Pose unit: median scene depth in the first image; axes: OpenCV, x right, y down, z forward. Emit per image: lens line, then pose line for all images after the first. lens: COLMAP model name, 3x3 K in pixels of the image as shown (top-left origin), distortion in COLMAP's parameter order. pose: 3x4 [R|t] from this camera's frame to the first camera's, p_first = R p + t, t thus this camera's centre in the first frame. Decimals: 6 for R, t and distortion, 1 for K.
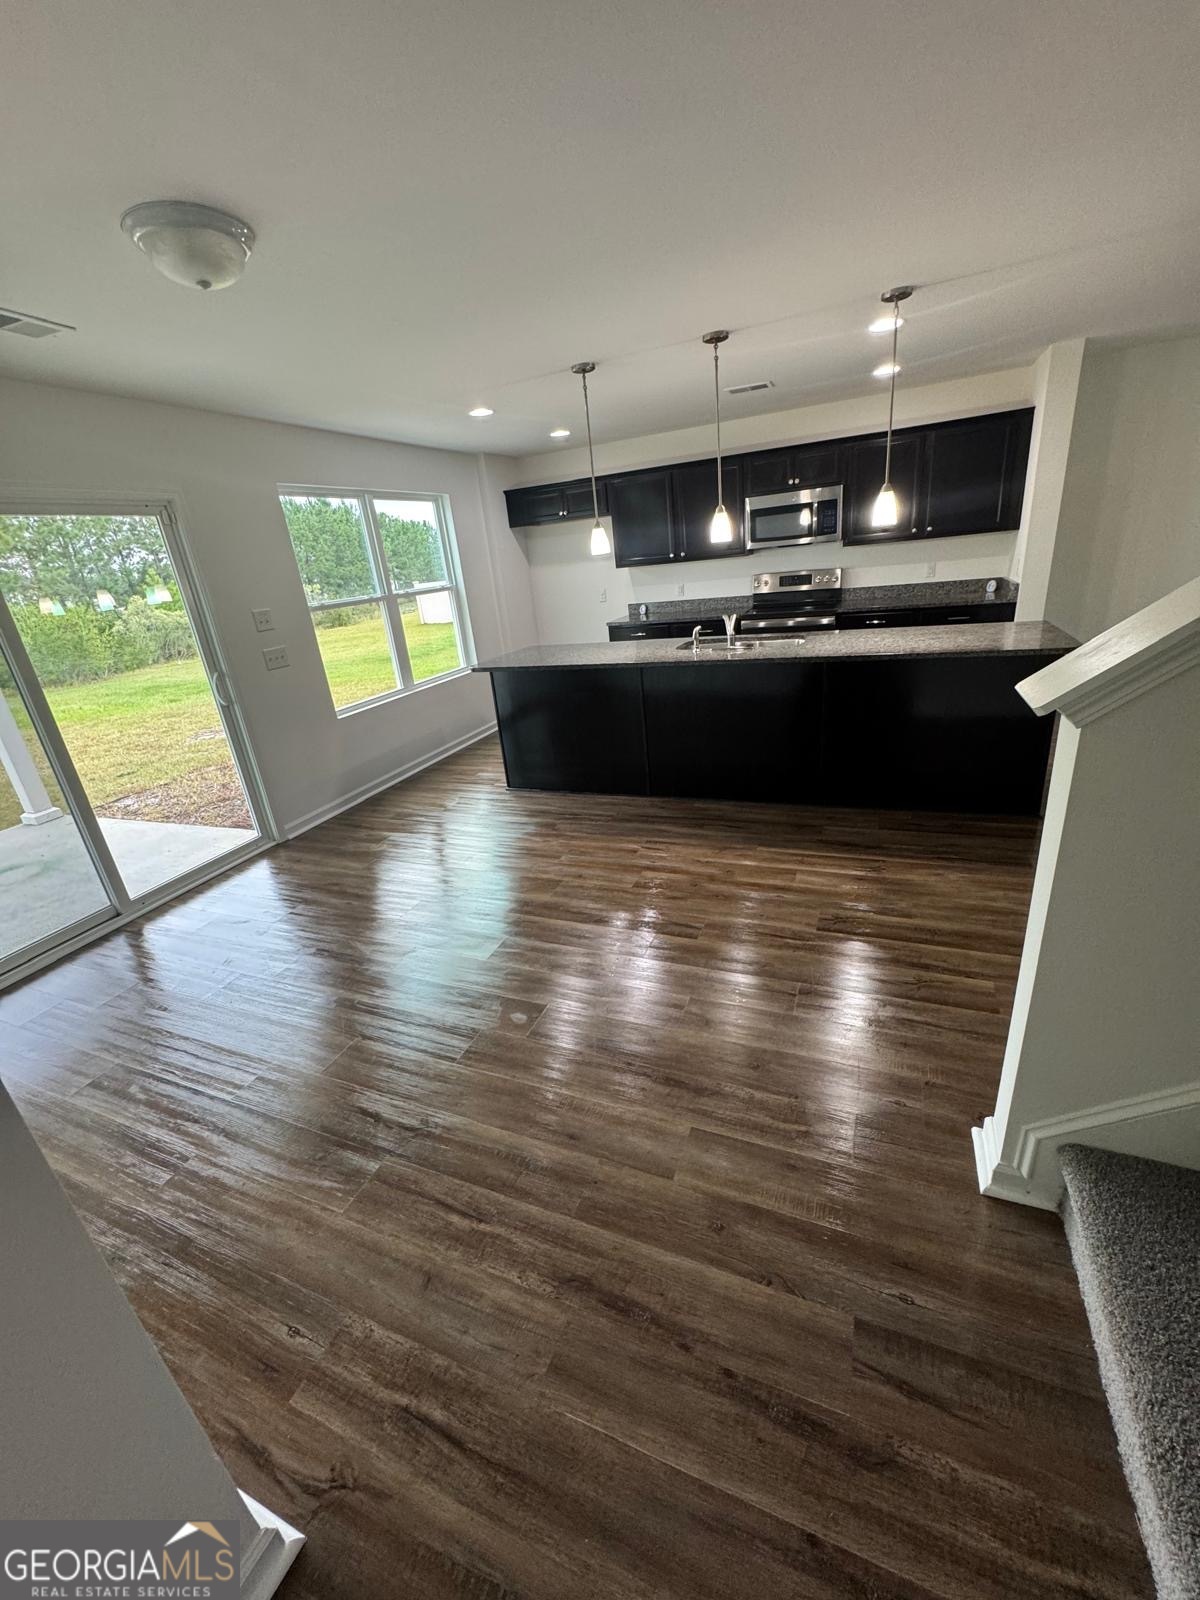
lens RADIAL K [[639.2, 0, 598.2], [0, 639.2, 801.2], [0, 0, 1]] dist [-0.005389, 0.001079]
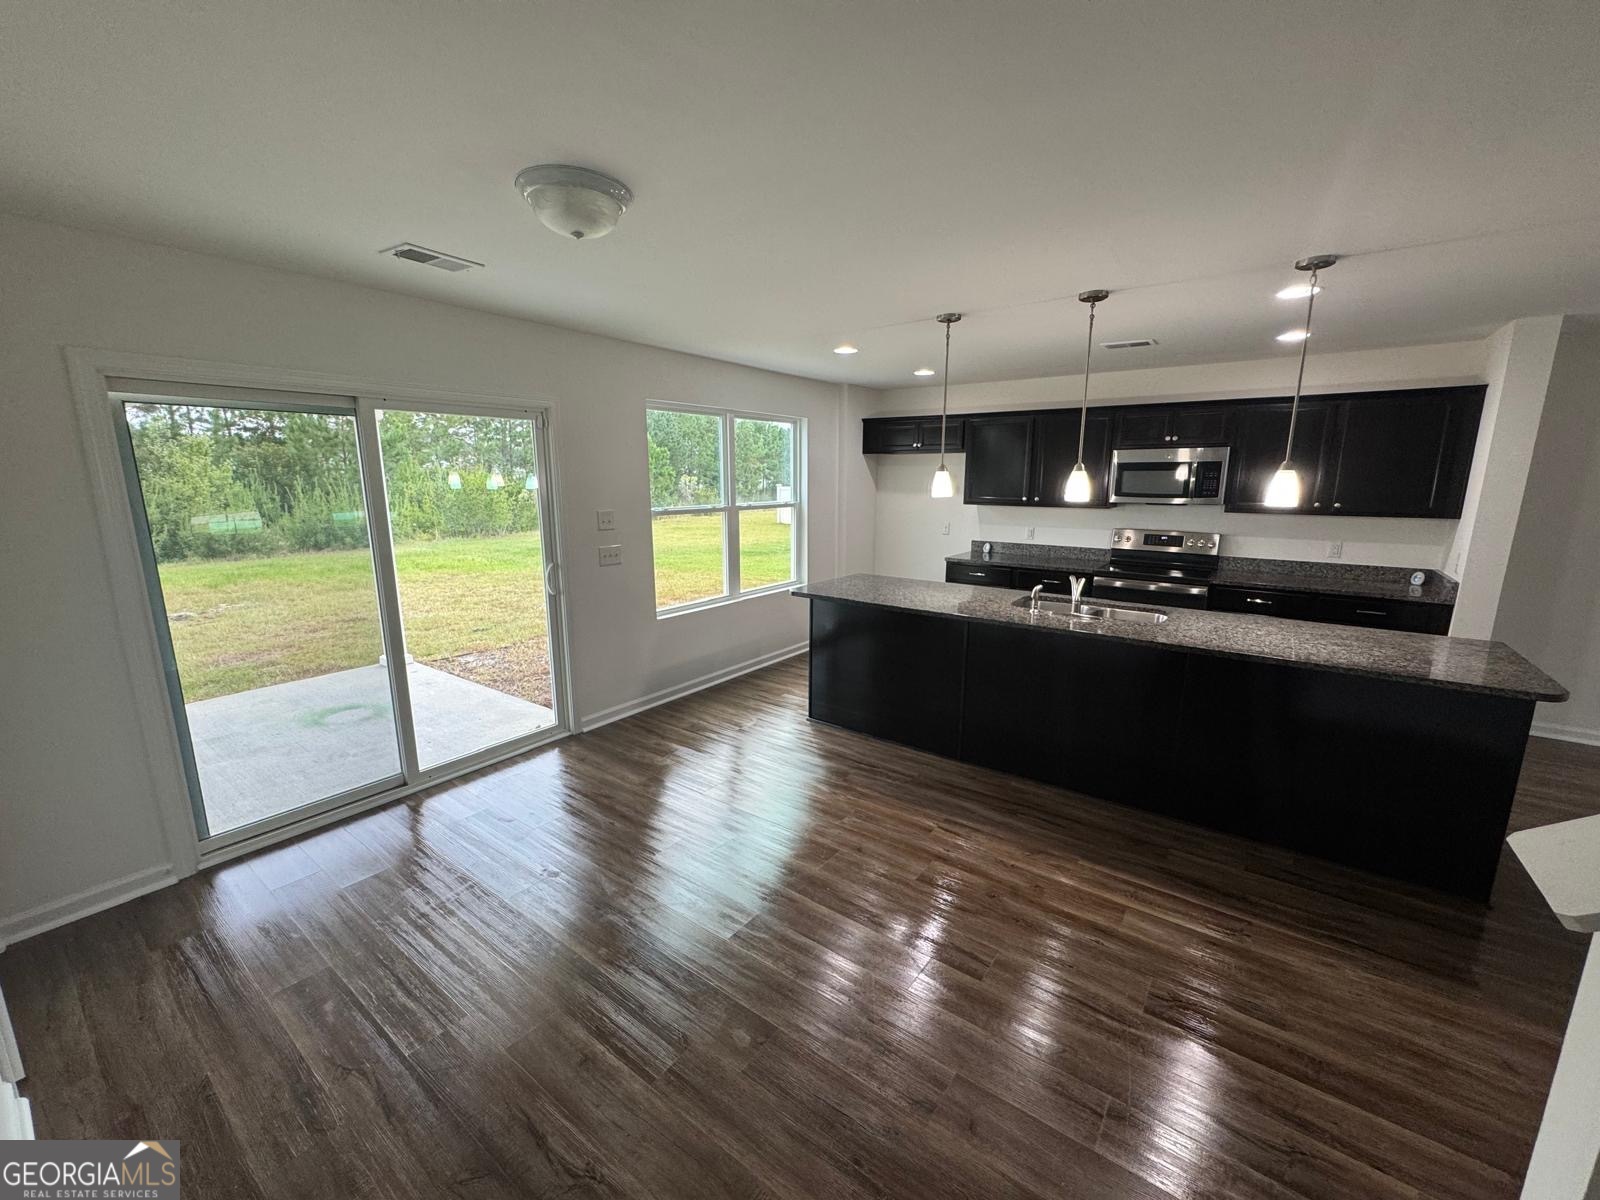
lens RADIAL K [[639.2, 0, 800.6], [0, 639.2, 600.1], [0, 0, 1]] dist [-0.005389, 0.001079]
pose [[0.966348, 0.145806, -0.211923, 0.023313], [-0.178412, 0.973385, -0.143842, -0.058945], [0.185310, 0.176811, 0.966643, 0.066457]]
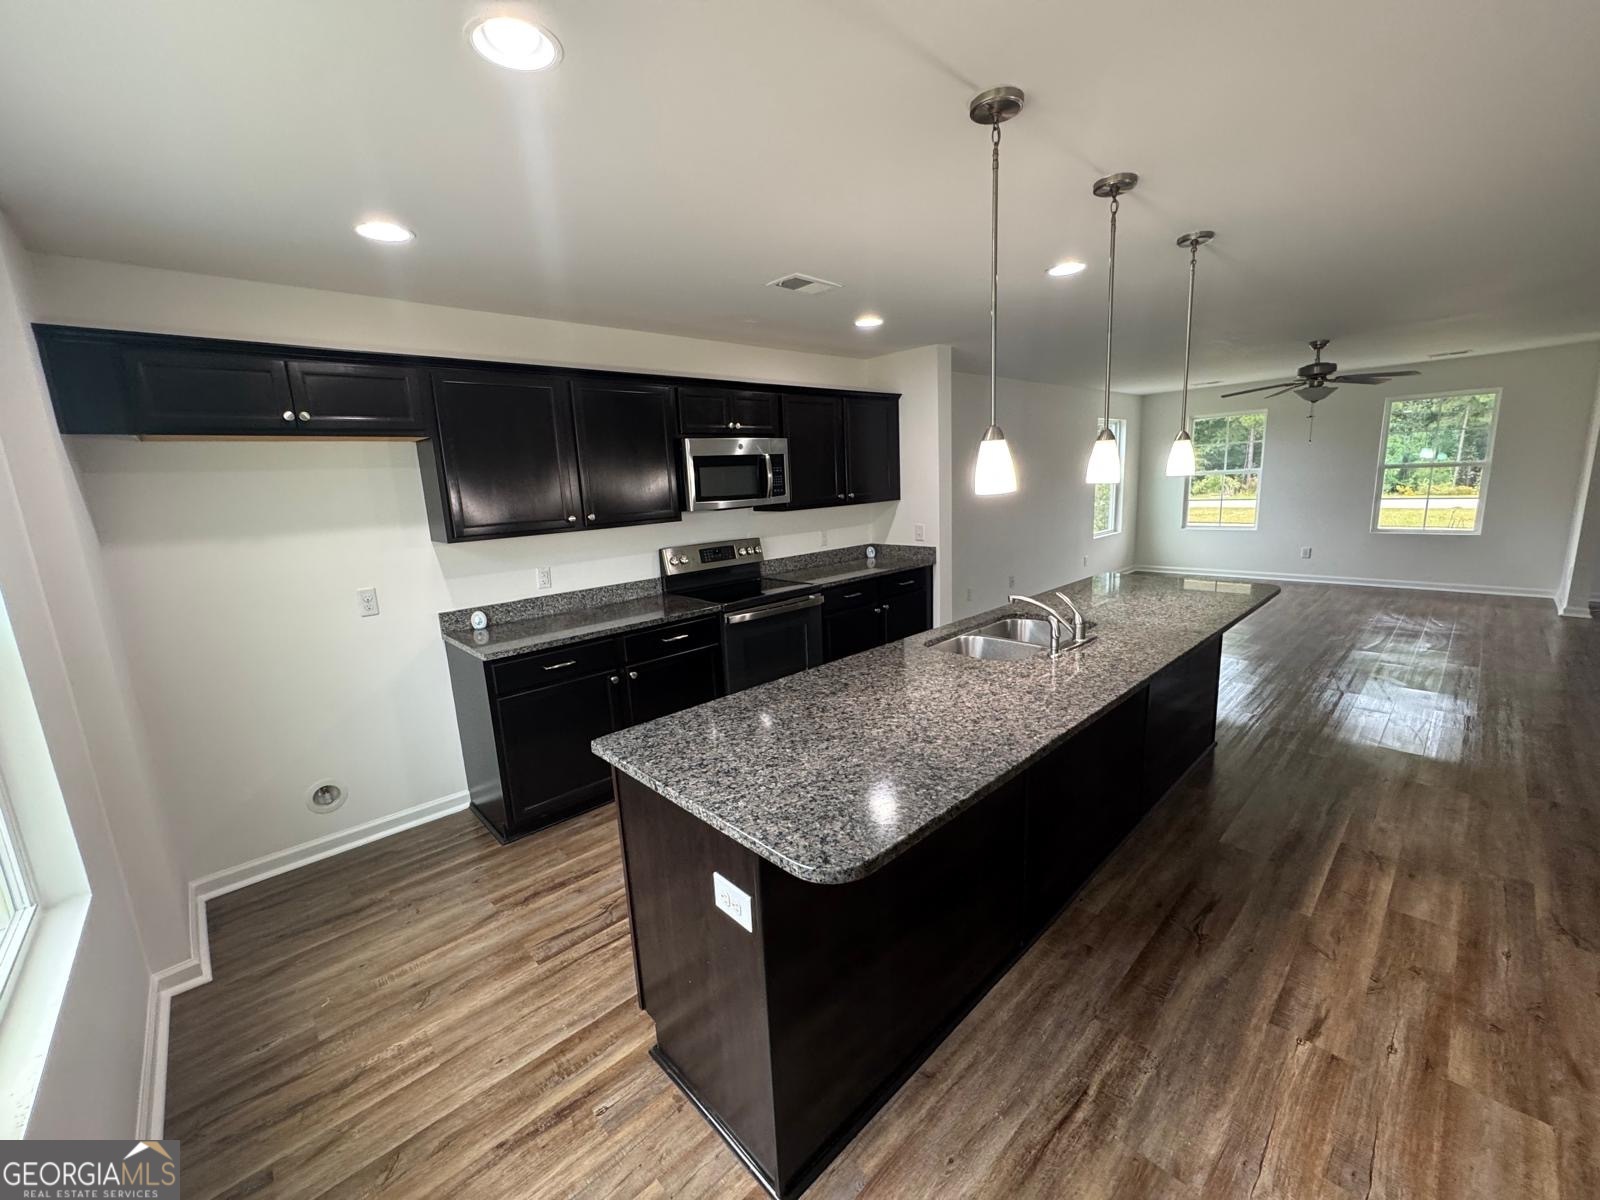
lens RADIAL K [[639.2, 0, 806.0], [0, 639.2, 602.7], [0, 0, 1]] dist [-0.005389, 0.001079]
pose [[0.408660, -0.095212, 0.907707, -0.439034], [0.337559, 0.939789, -0.053396, -0.305798], [-0.847969, 0.328225, 0.416193, 0.869613]]
